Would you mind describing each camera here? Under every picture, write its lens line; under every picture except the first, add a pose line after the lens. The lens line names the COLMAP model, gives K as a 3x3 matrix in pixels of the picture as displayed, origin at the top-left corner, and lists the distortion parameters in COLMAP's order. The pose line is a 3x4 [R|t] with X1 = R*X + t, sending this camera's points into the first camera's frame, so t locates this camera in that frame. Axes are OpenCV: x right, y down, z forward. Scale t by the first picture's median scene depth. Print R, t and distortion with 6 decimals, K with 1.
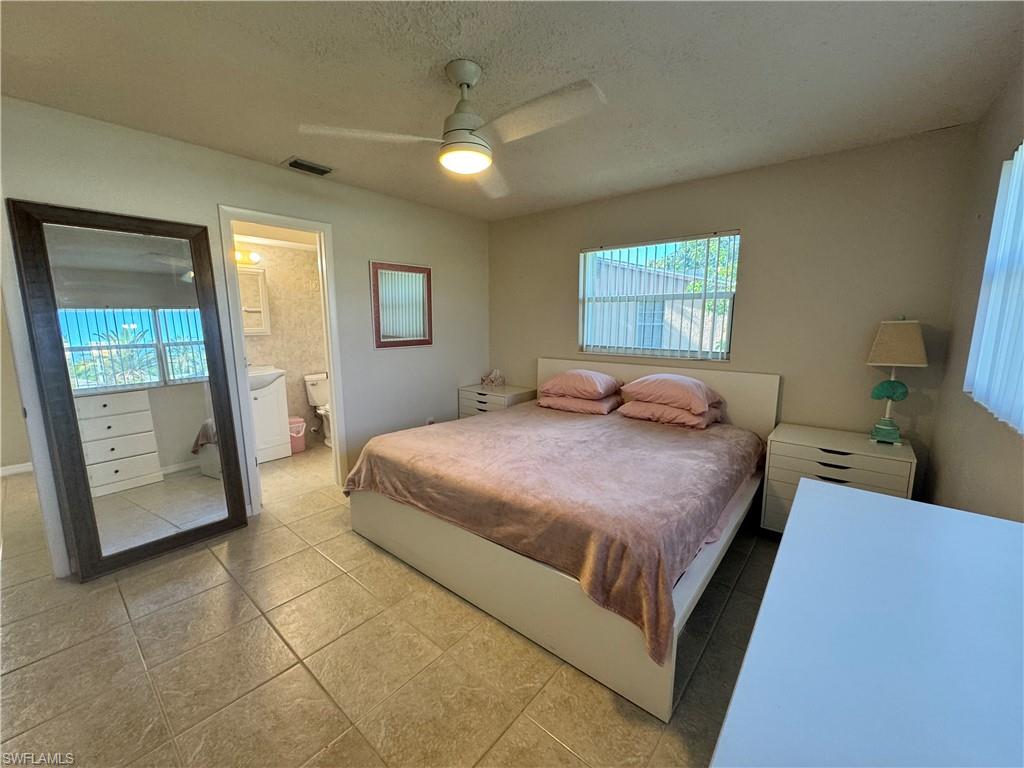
lens RADIAL K [[407.5, 0, 512.0], [0, 407.5, 384.0], [0, 0, 1]] dist [-0.000614, 0.000168]
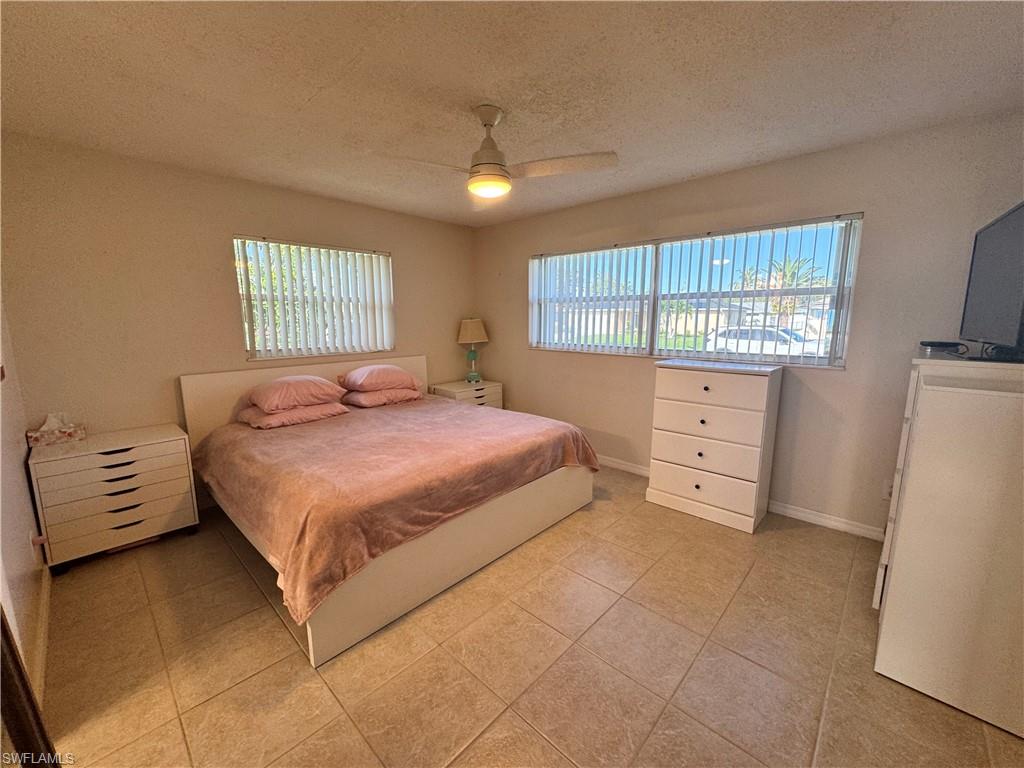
lens RADIAL K [[407.5, 0, 512.0], [0, 407.5, 384.0], [0, 0, 1]] dist [-0.000614, 0.000168]
pose [[0.054468, -0.157328, 0.986043, -0.848455], [0.159052, 0.976268, 0.146982, -0.090206], [-0.985767, 0.148826, 0.078199, 0.565840]]
